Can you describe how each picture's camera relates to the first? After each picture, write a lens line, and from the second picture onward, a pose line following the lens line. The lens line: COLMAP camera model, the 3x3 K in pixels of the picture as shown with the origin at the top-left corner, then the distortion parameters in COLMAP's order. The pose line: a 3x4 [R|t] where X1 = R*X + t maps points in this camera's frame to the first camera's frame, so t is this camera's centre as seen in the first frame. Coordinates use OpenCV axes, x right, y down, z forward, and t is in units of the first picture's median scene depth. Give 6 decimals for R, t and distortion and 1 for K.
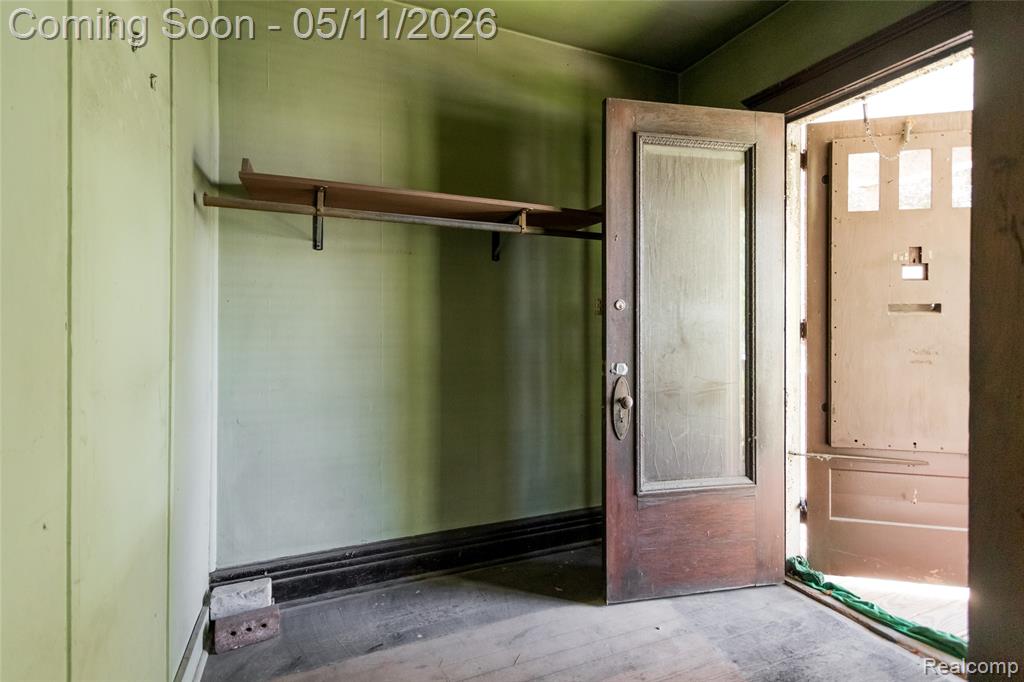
lens RADIAL K [[490.4, 0, 526.5], [0, 490.4, 324.5], [0, 0, 1]] dist [0.000167, 0.000184]
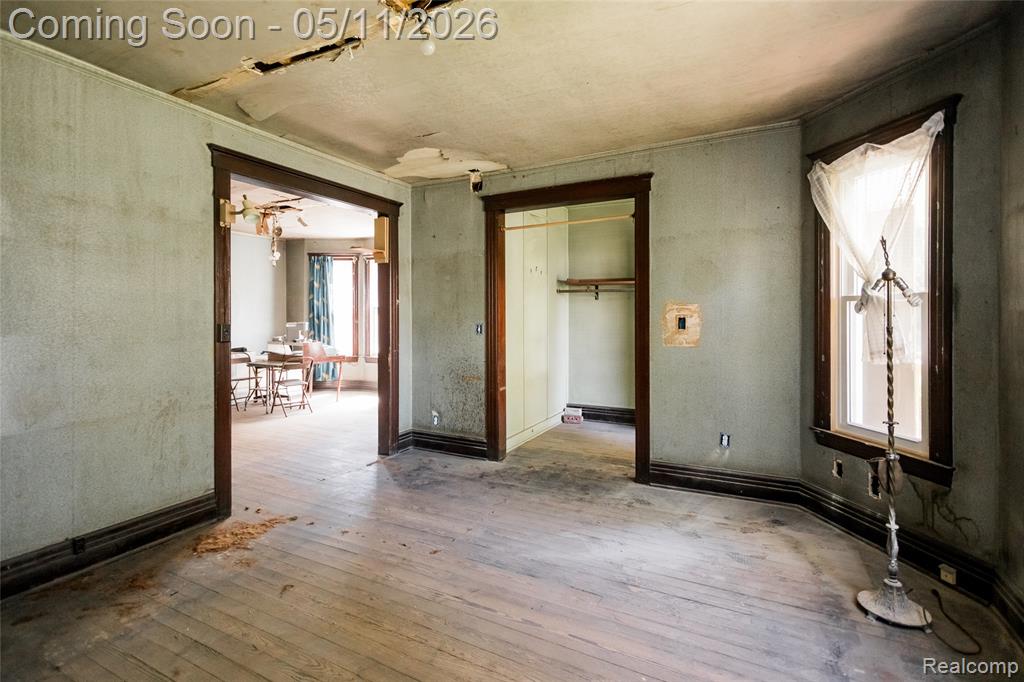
lens RADIAL K [[481.8, 0, 508.1], [0, 481.8, 314.4], [0, 0, 1]] dist [0.000106, 0.000869]
pose [[0.624560, -0.004229, -0.780966, 1.470157], [0.003312, 0.999991, -0.002767, -0.064081], [0.780970, -0.000858, 0.624568, -1.177784]]
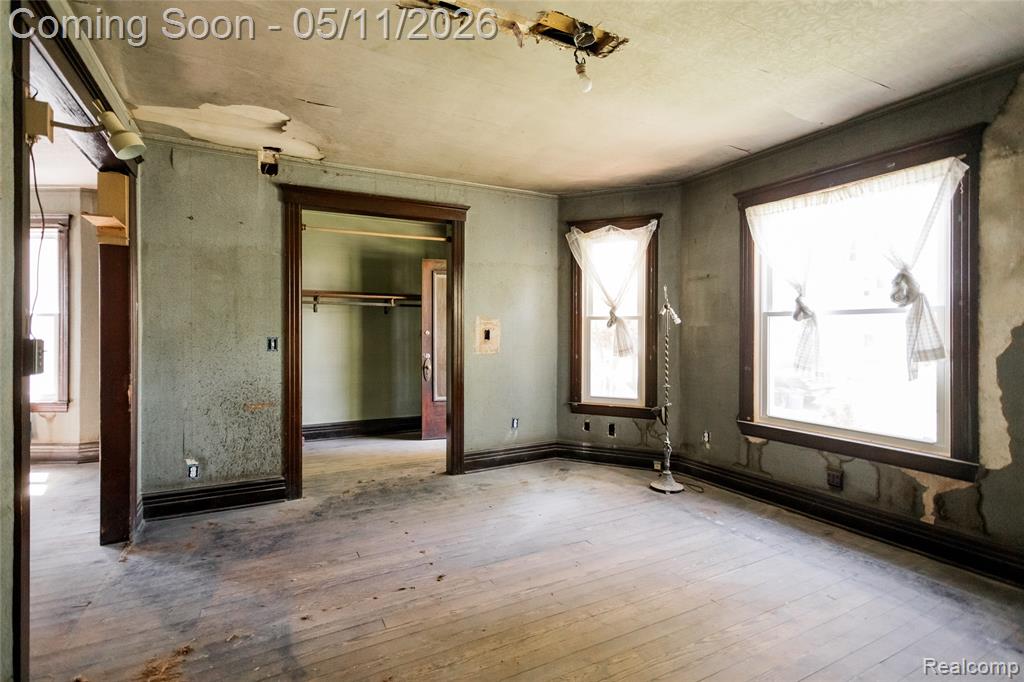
lens RADIAL K [[477.2, 0, 500.8], [0, 477.2, 331.5], [0, 0, 1]] dist [-0.000728, 0.000524]
pose [[0.998150, -0.000383, 0.060802, 0.440679], [0.000178, 0.999994, 0.003376, -0.056109], [-0.060803, -0.003358, 0.998144, -1.718185]]
